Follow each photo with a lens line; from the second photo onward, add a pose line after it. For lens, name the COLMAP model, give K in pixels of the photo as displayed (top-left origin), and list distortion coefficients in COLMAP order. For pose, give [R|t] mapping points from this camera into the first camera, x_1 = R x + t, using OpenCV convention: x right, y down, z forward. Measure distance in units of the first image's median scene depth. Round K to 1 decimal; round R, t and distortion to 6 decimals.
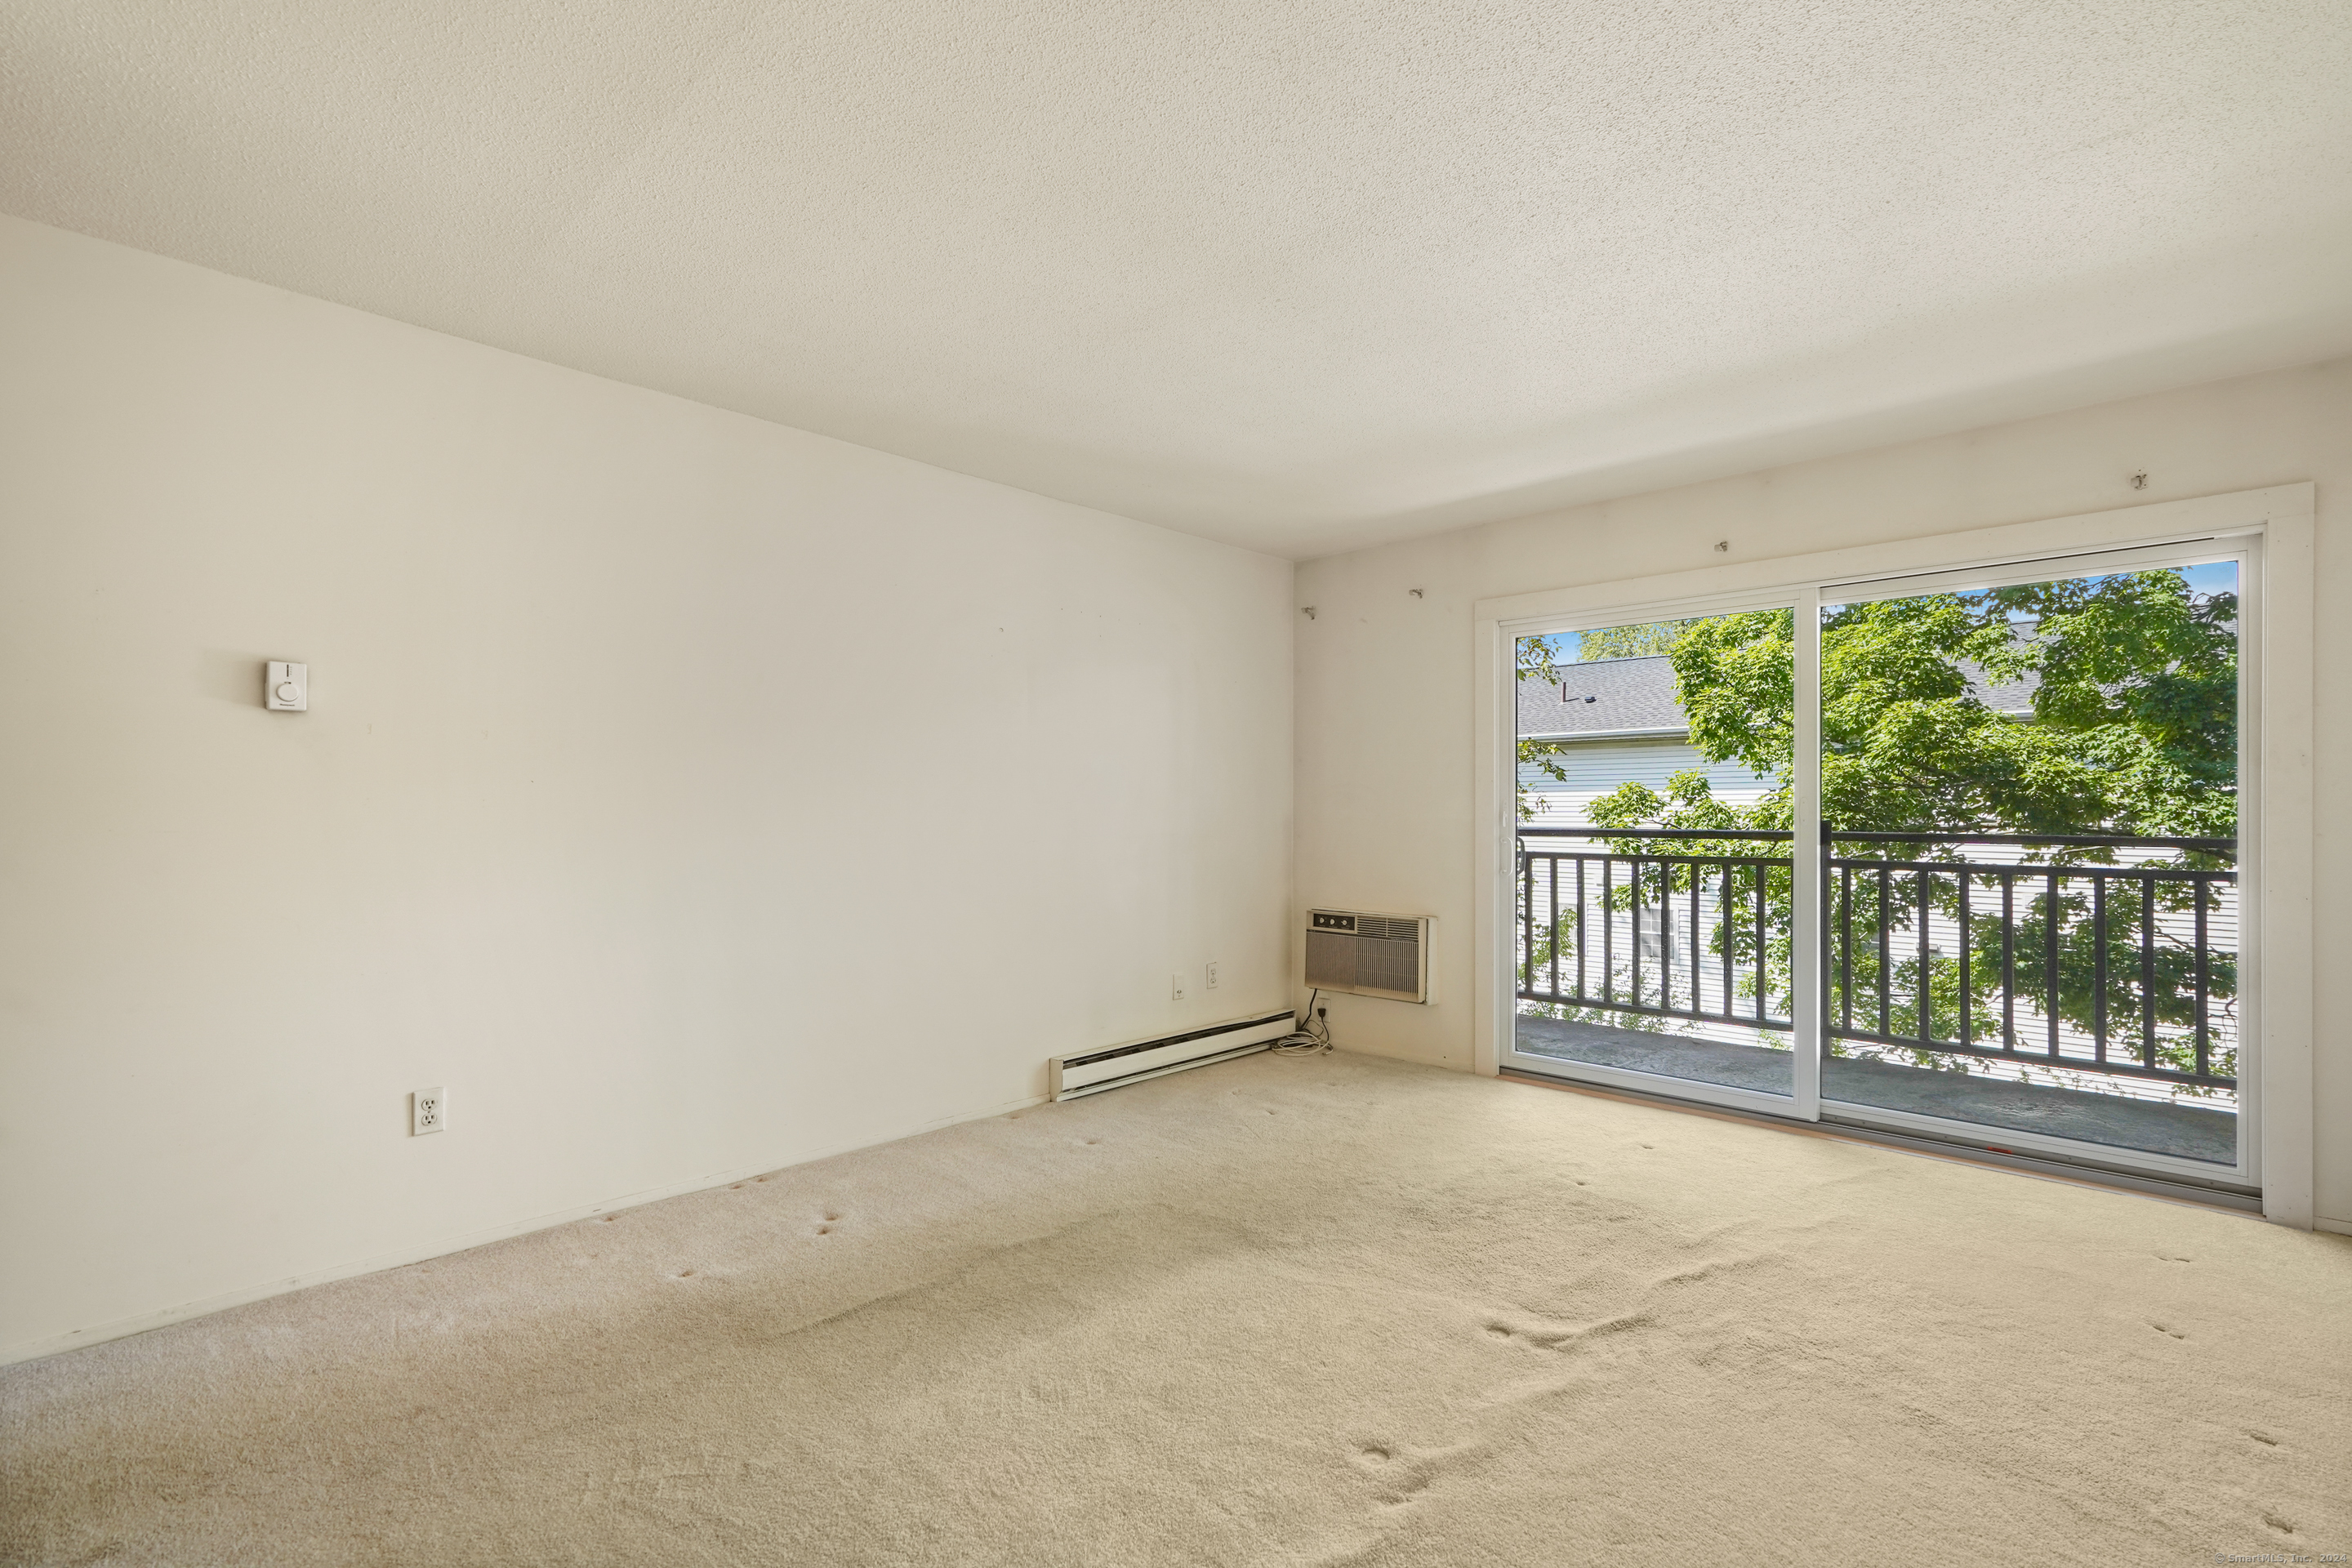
lens RADIAL K [[1075.2, 0, 1172.7], [0, 1075.2, 800.3], [0, 0, 1]] dist [-0.003937, 0.001809]
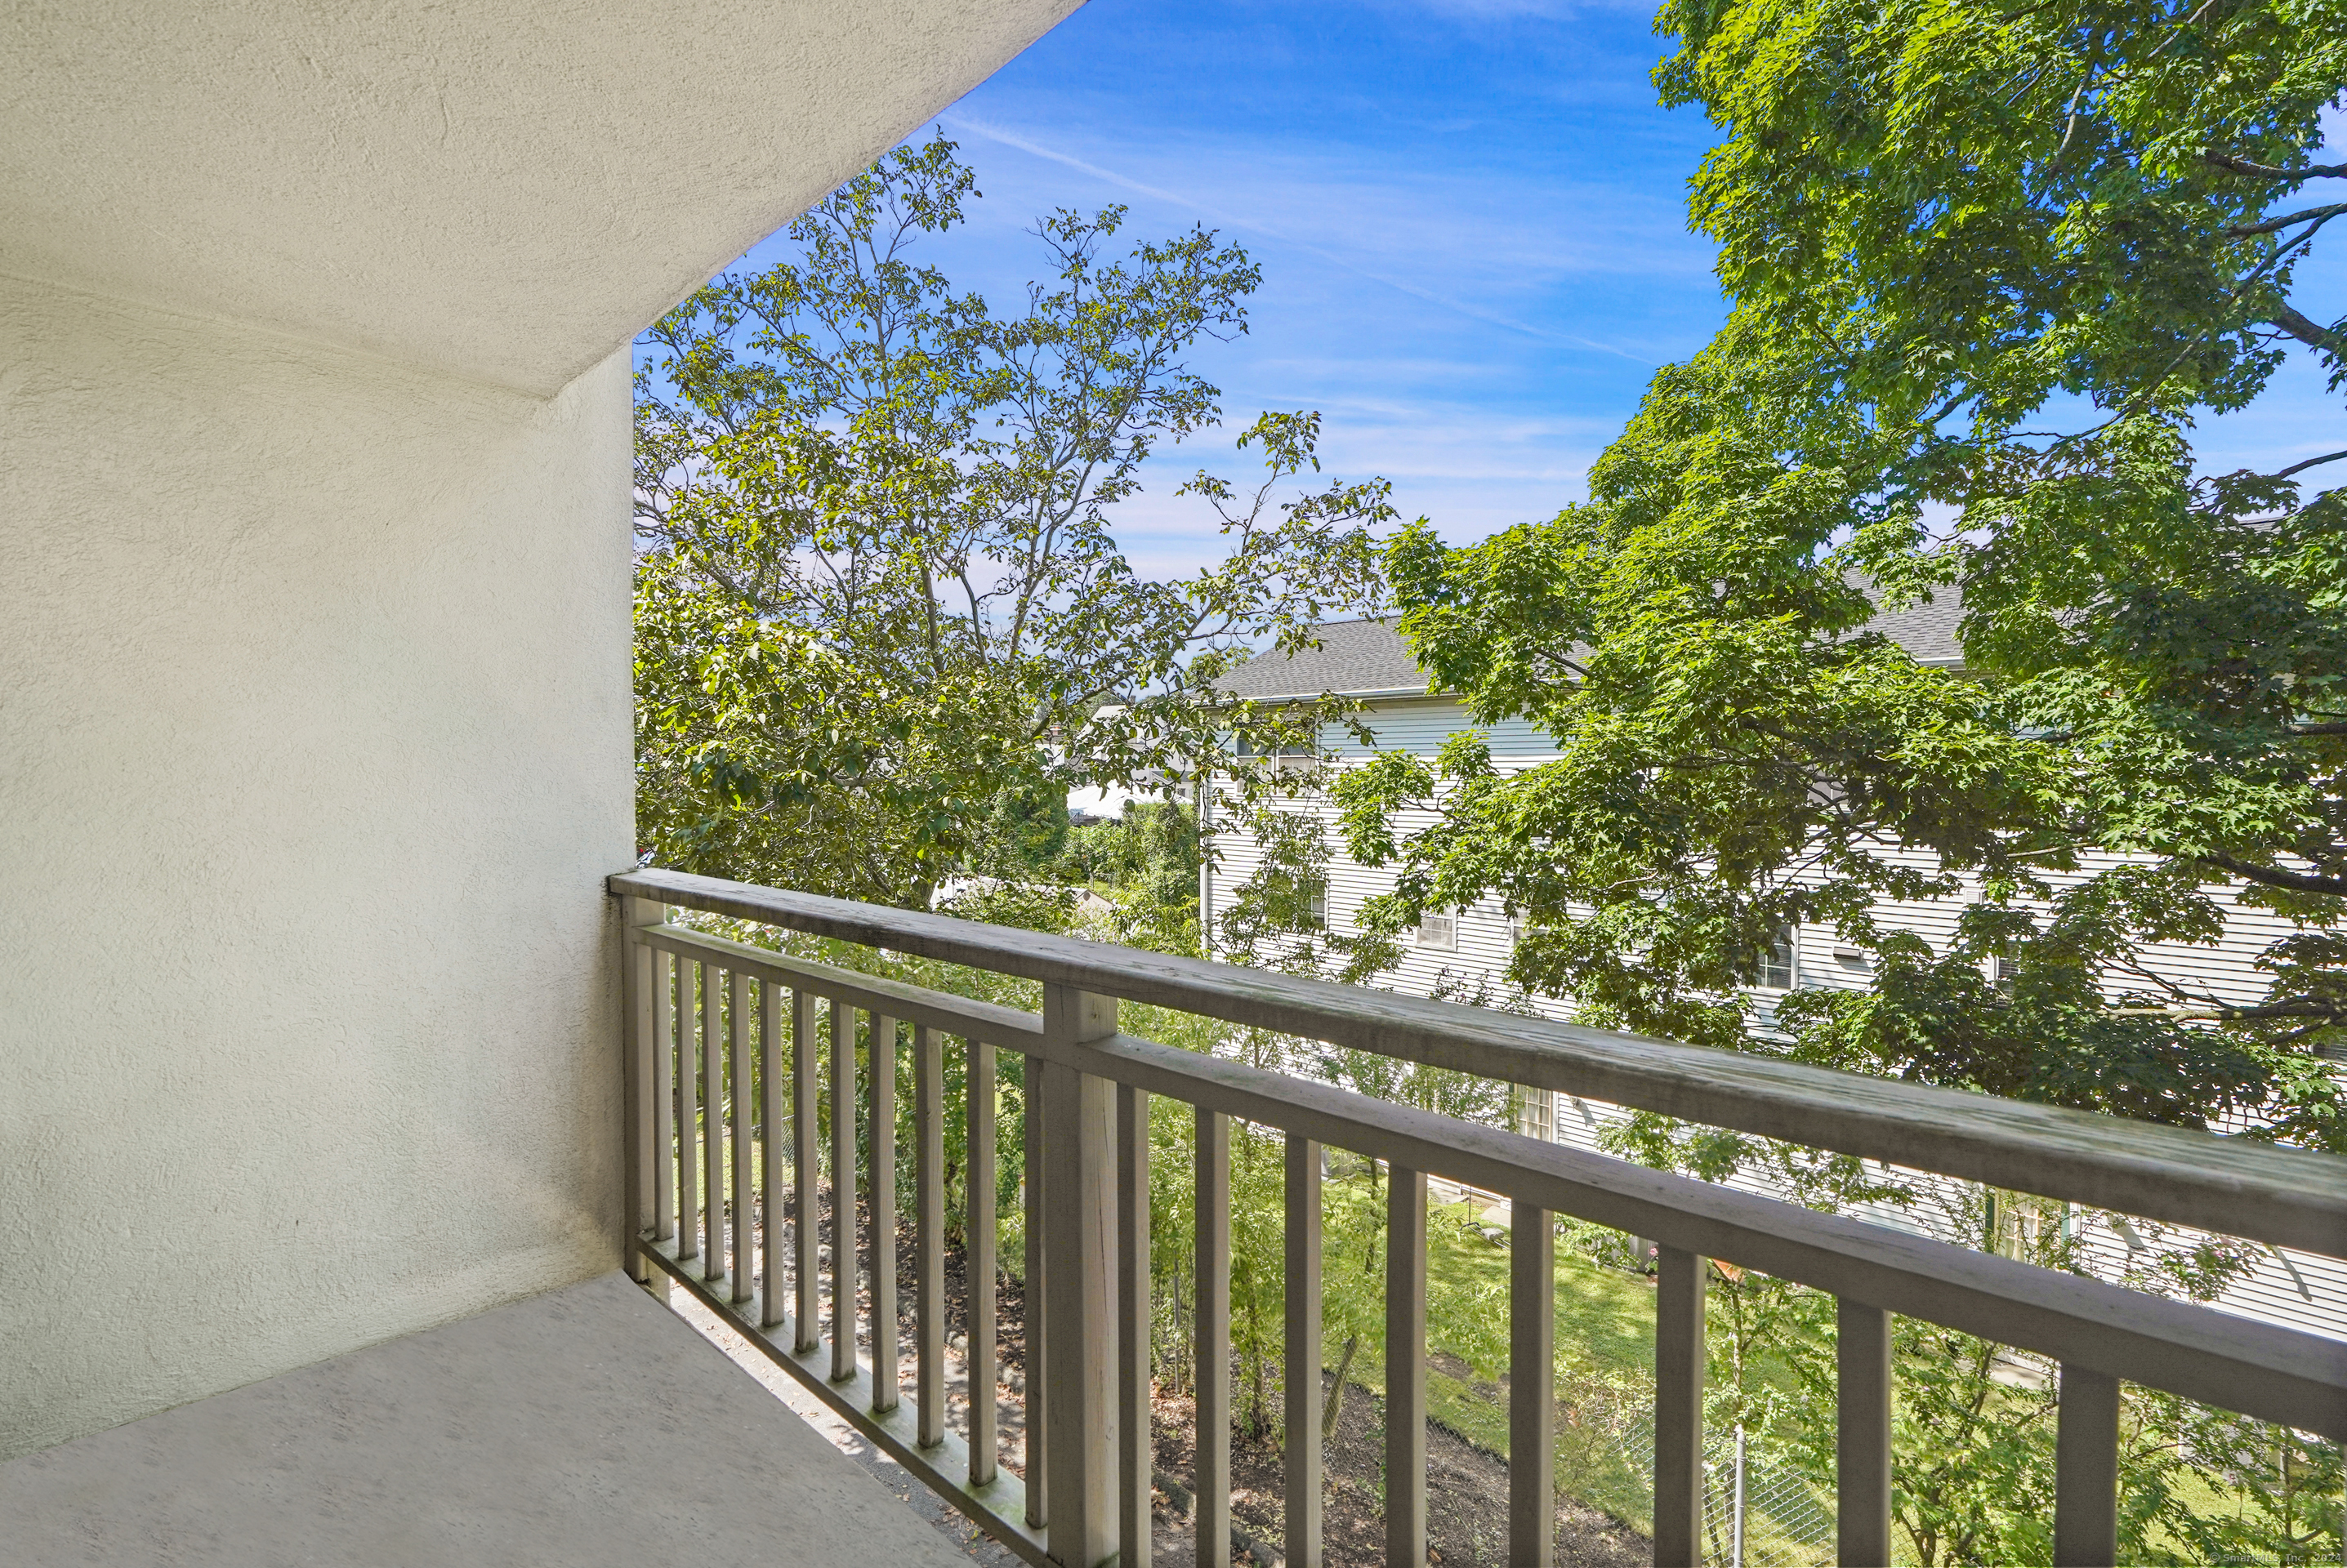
lens RADIAL K [[1072.7, 0, 1179.2], [0, 1072.7, 770.0], [0, 0, 1]] dist [-0.003937, 0.001809]
pose [[0.999878, 0.004013, 0.015124, 0.330459], [-0.004217, 0.999900, 0.013518, -0.015684], [-0.015068, -0.013580, 0.999794, 0.362082]]
